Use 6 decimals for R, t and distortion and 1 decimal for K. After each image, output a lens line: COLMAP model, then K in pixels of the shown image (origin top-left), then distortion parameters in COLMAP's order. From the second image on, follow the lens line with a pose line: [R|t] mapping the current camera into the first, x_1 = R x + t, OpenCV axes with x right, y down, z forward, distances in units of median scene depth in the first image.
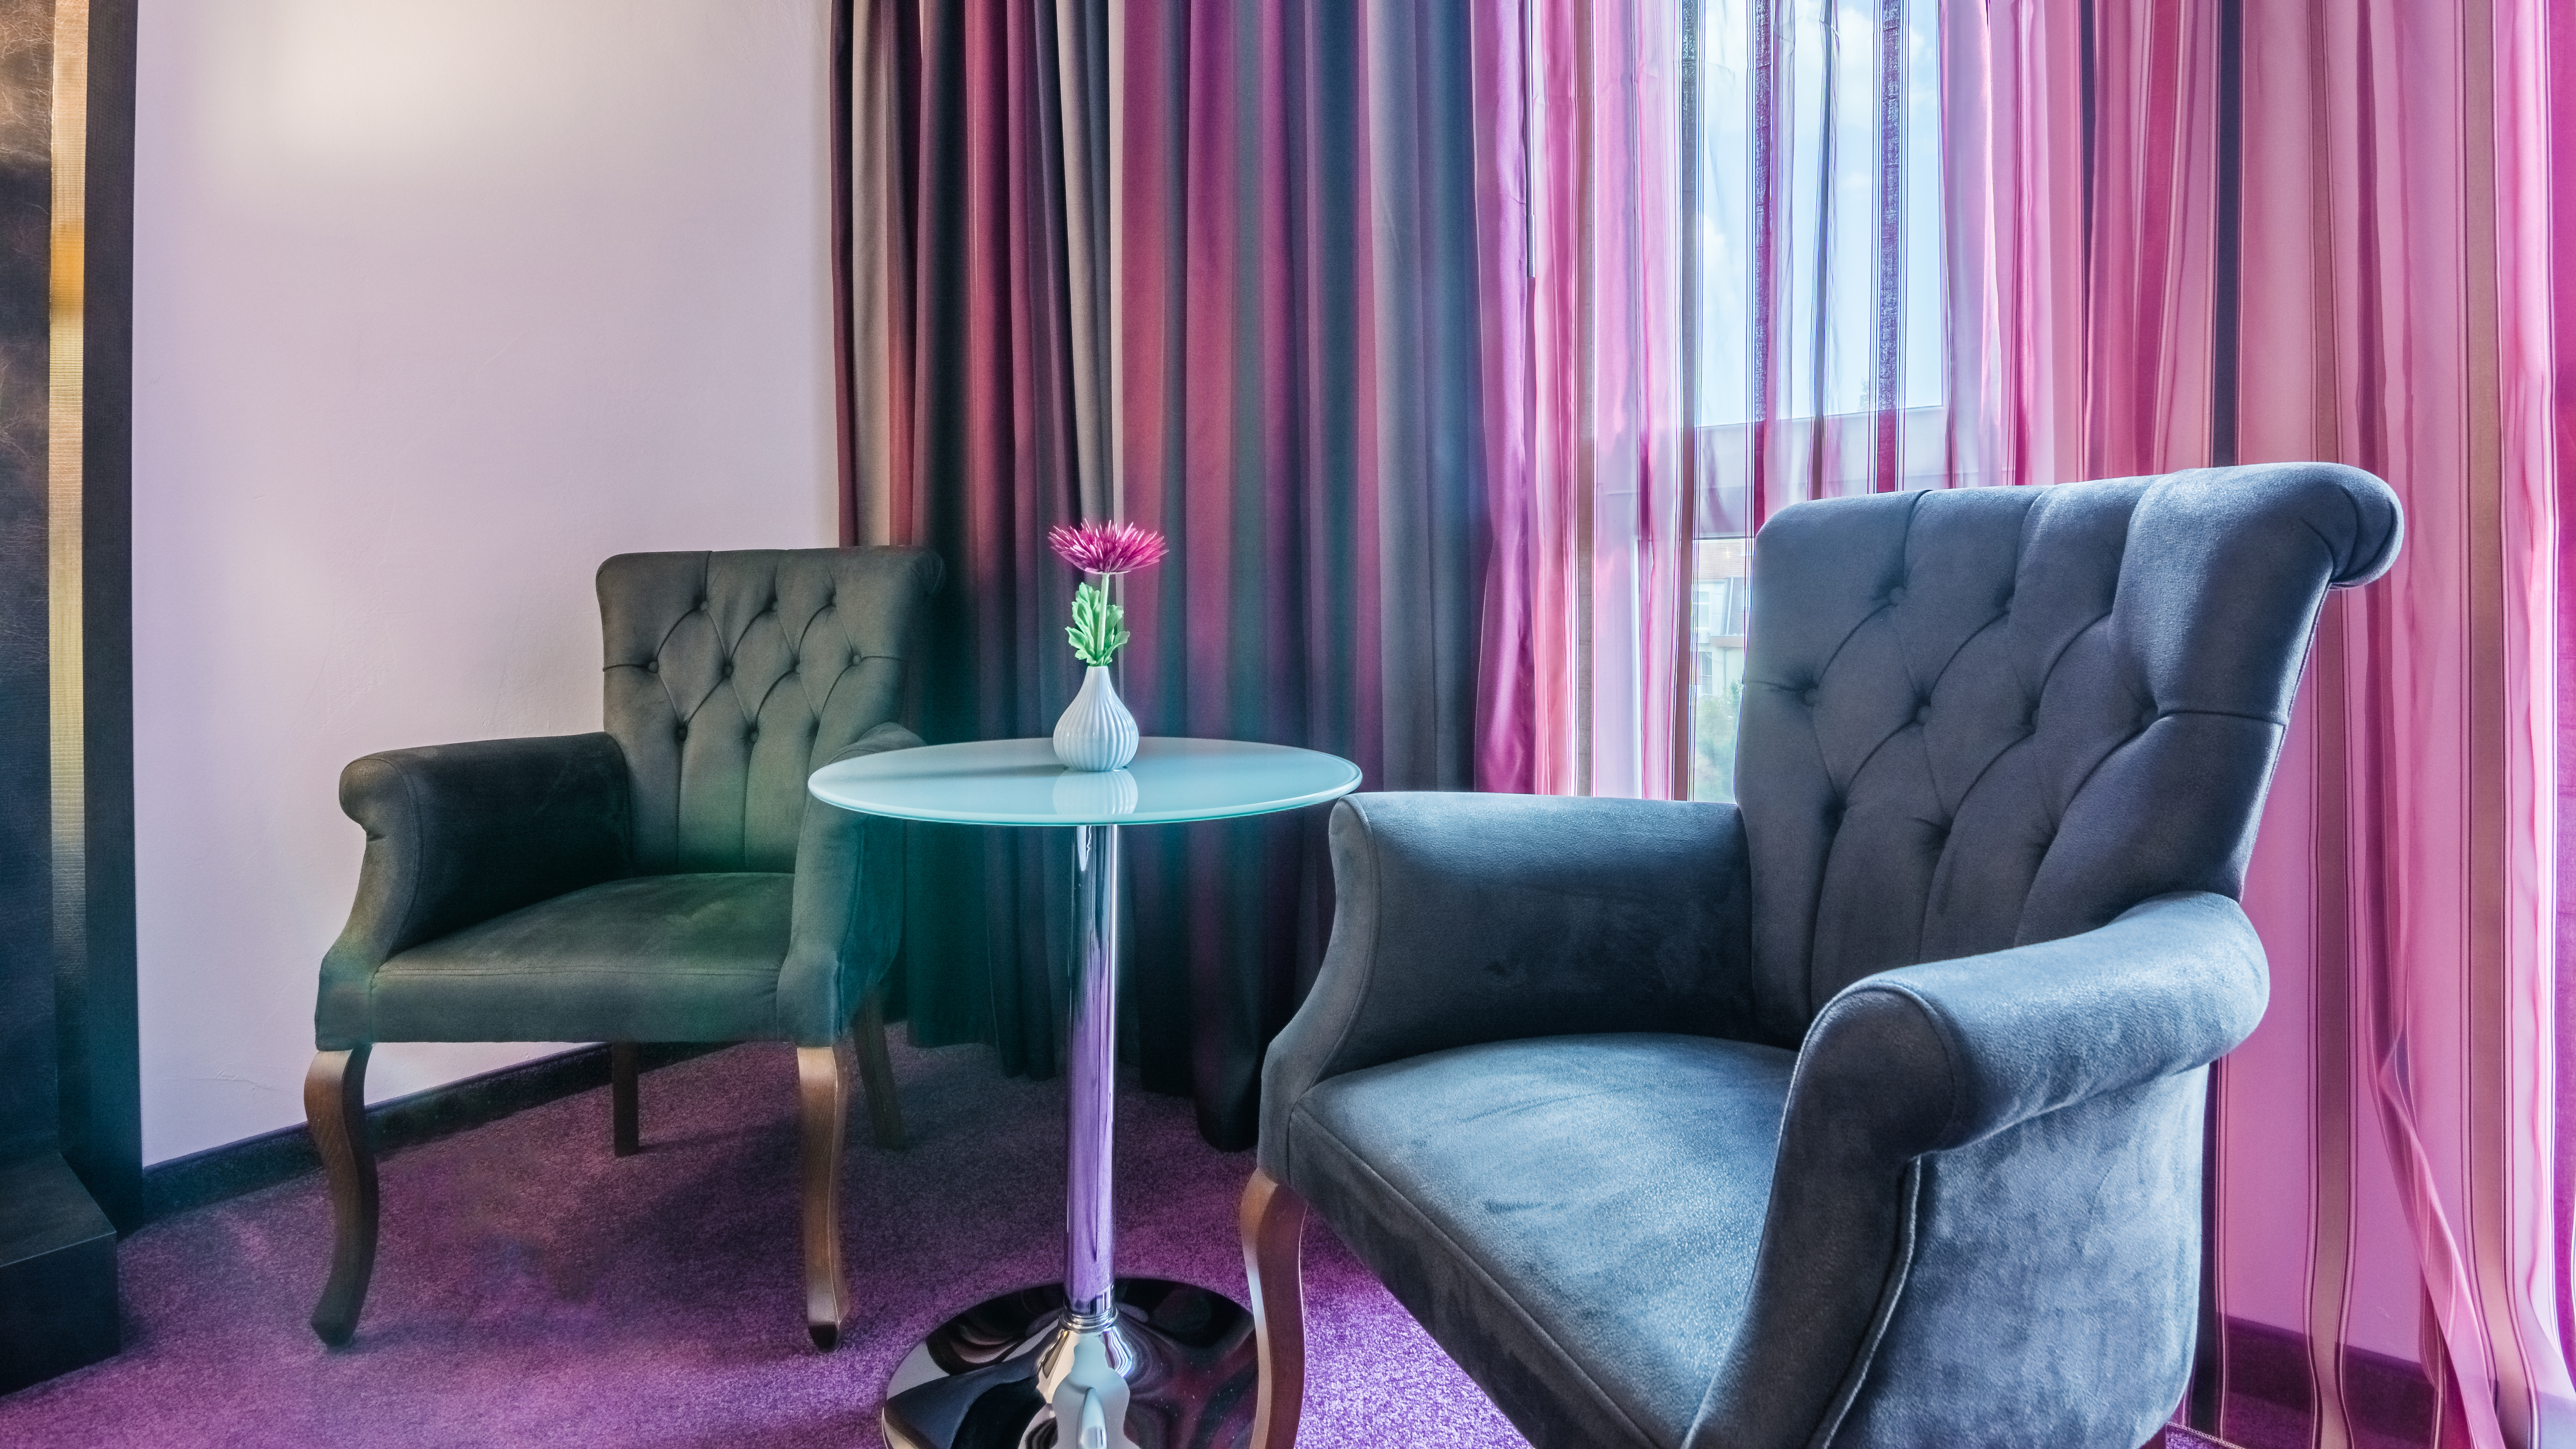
lens RADIAL K [[1267.9, 0, 1248.4], [0, 1267.9, 596.7], [0, 0, 1]] dist [-0.026518, -0.000661]
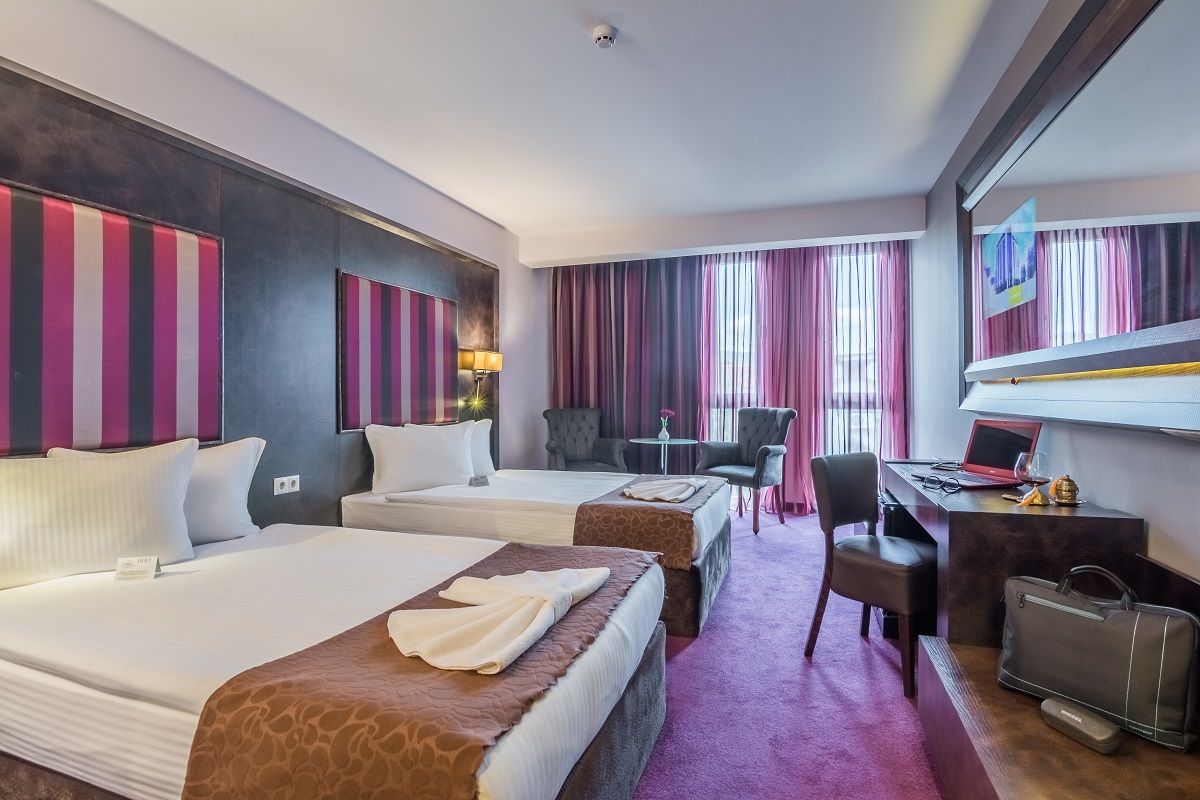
lens RADIAL K [[577.3, 0, 600.0], [0, 577.3, 400.0], [0, 0, 1]] dist [-0.057665, 0.000341]
pose [[0.951648, 0.004780, 0.307153, -1.769900], [-0.004657, 0.999989, -0.001133, -0.121390], [-0.307155, -0.000353, 0.951659, -2.527316]]
